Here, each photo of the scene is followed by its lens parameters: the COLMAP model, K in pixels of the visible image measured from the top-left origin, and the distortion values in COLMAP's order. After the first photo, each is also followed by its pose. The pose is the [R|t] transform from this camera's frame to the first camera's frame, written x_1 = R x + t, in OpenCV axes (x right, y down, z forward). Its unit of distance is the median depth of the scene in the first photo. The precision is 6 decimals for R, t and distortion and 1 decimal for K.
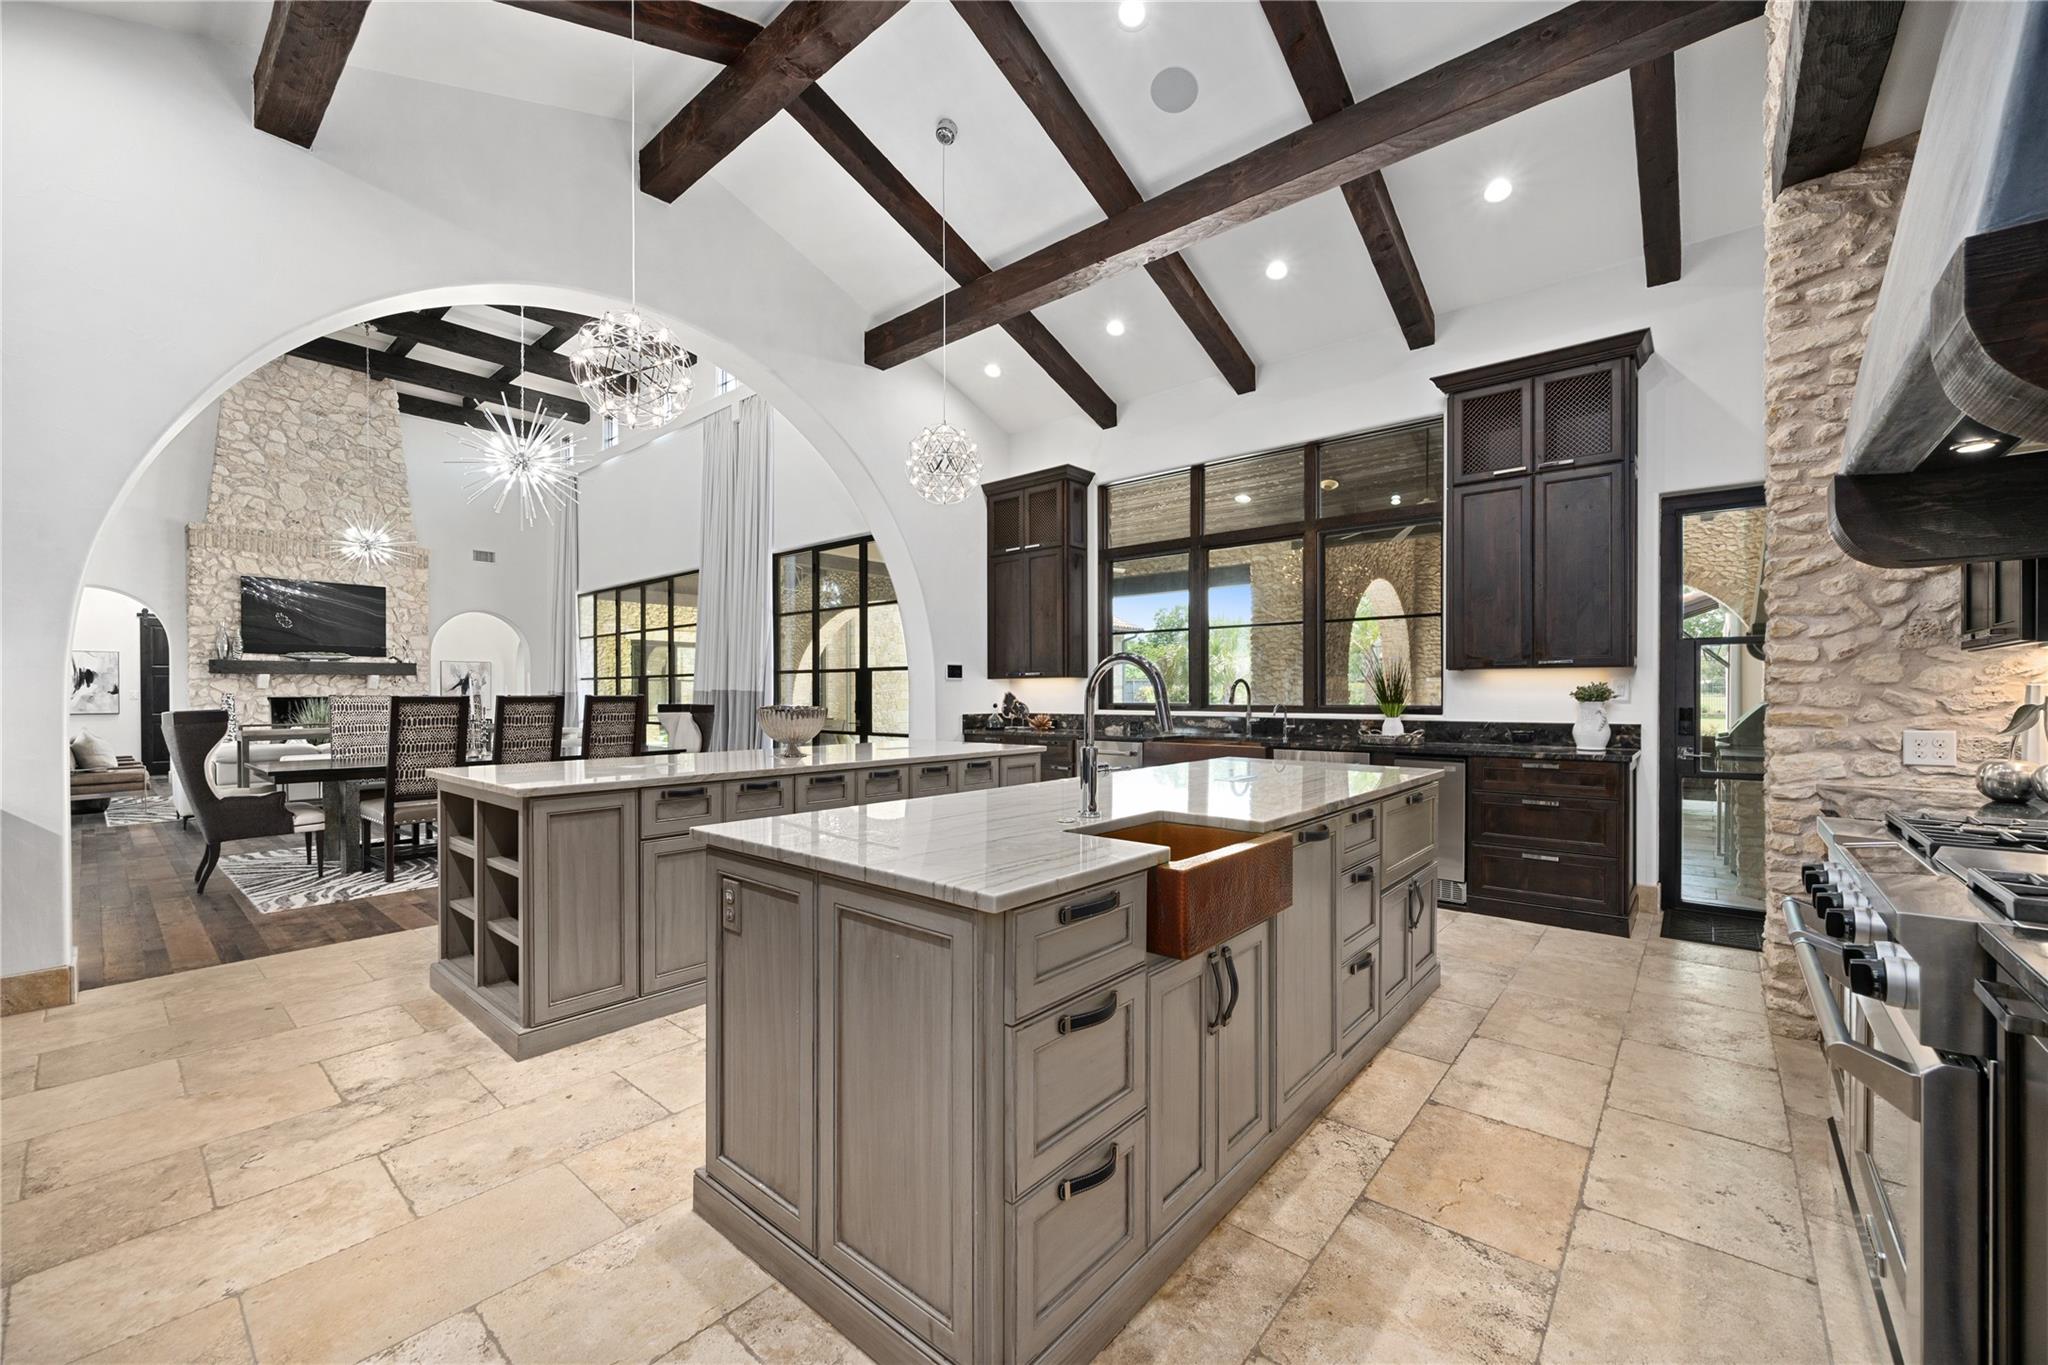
lens RADIAL K [[803.2, 0, 1018.0], [0, 803.2, 693.8], [0, 0, 1]] dist [-0.007856, -0.000095]
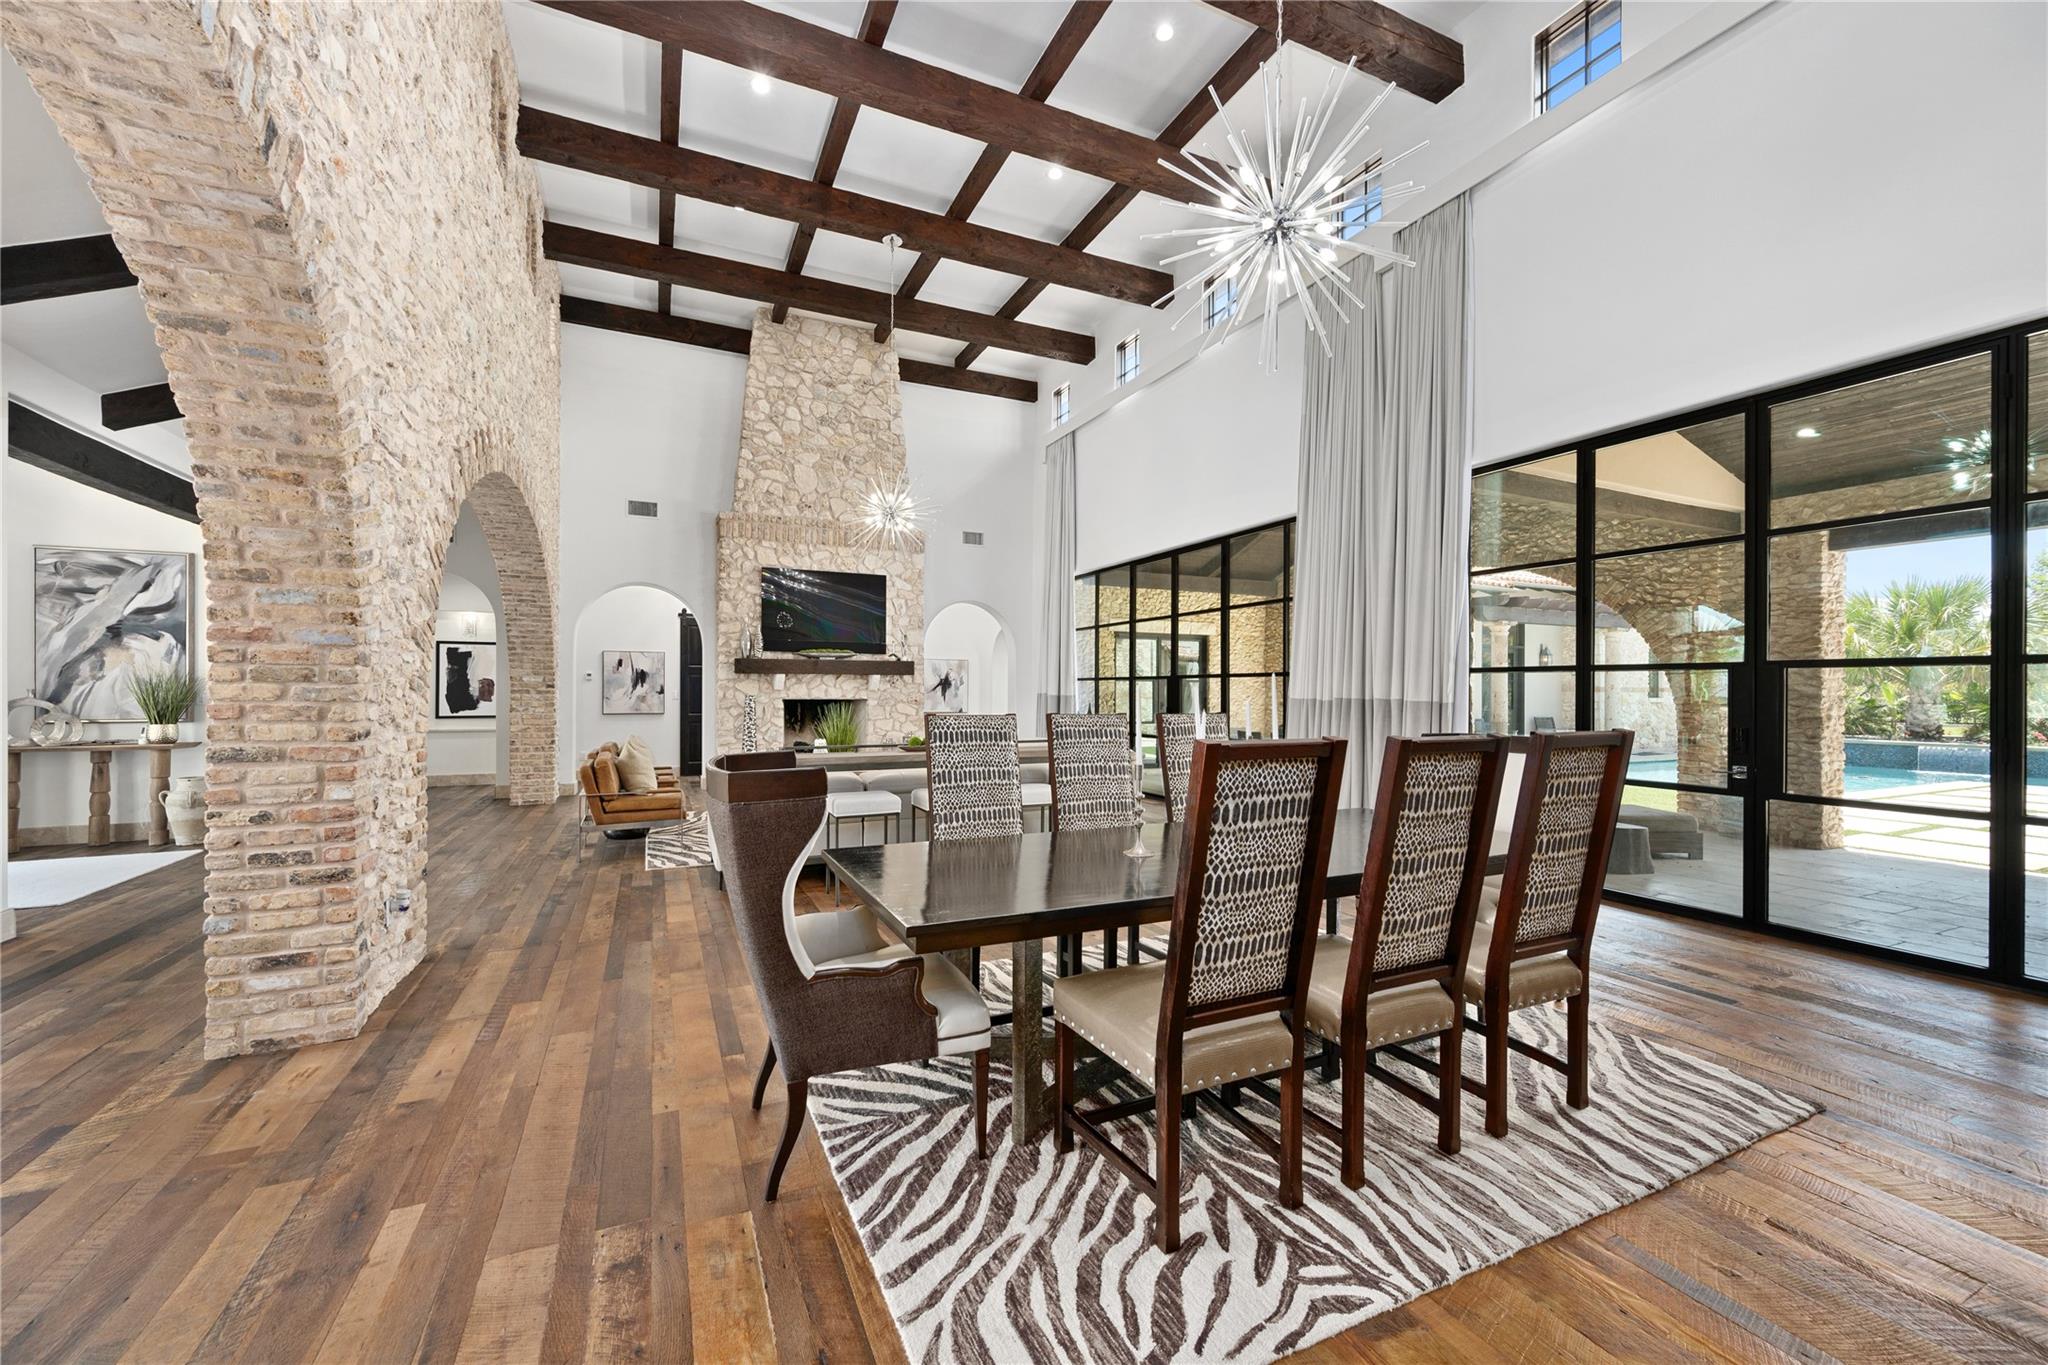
lens RADIAL K [[803.2, 0, 1018.8], [0, 803.2, 692.3], [0, 0, 1]] dist [-0.007856, -0.000095]
pose [[0.906129, 0.009501, -0.422895, -0.317031], [-0.009558, 0.999952, 0.001987, -0.008513], [0.422894, 0.002242, 0.906176, 0.290173]]
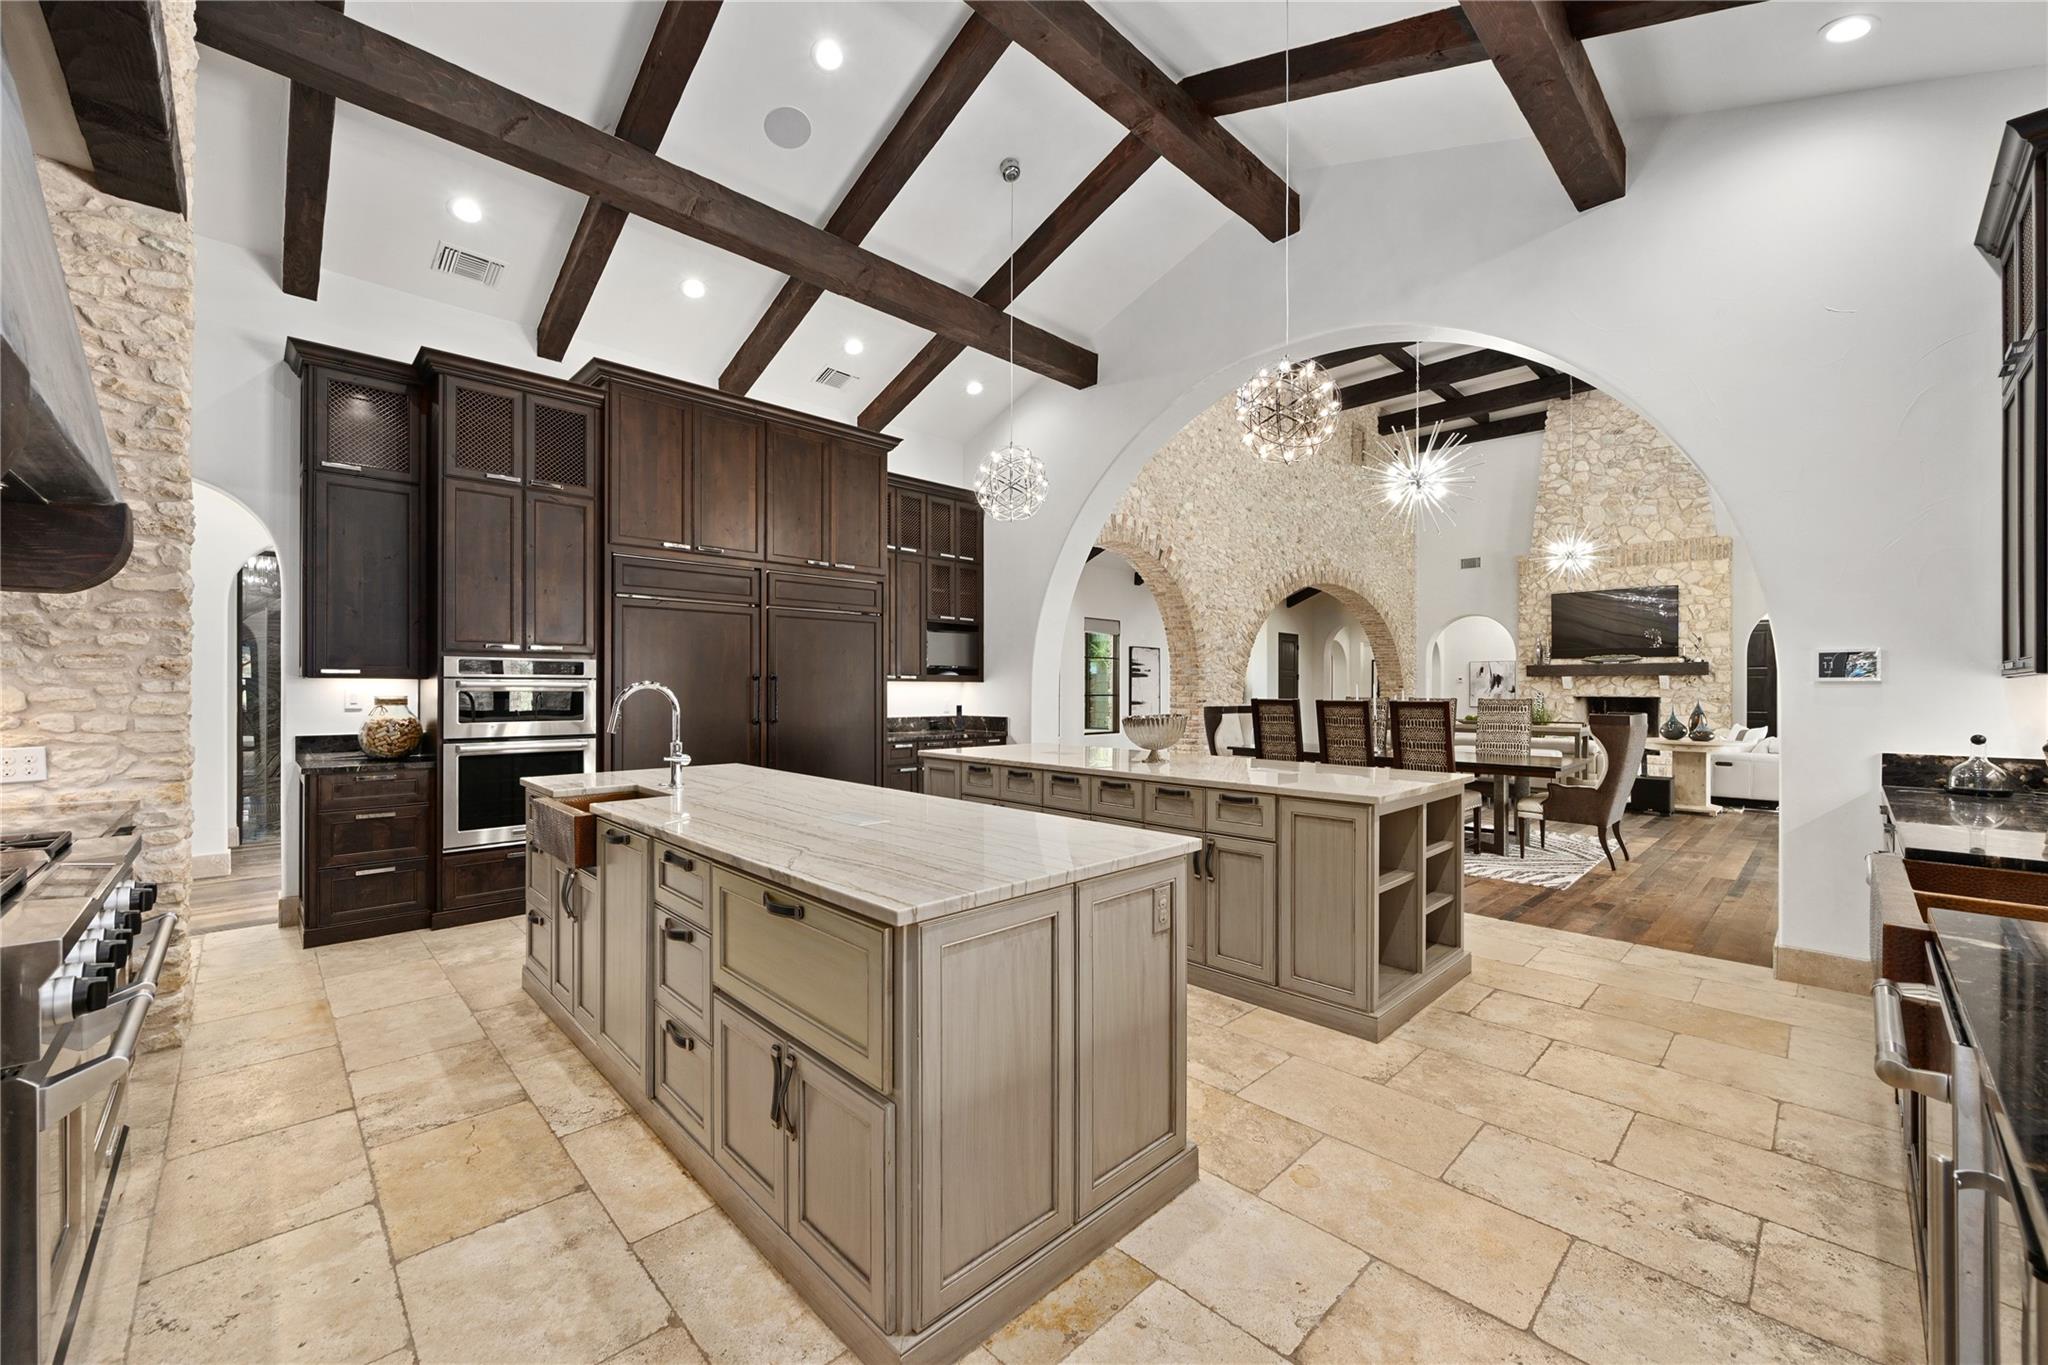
lens RADIAL K [[803.2, 0, 1026.0], [0, 803.2, 686.6], [0, 0, 1]] dist [-0.007856, -0.000095]
pose [[-0.087689, 0.000490, -0.996148, 0.282743], [-0.004057, 0.999991, 0.000849, -0.008047], [0.996140, 0.004116, -0.087686, 0.327665]]
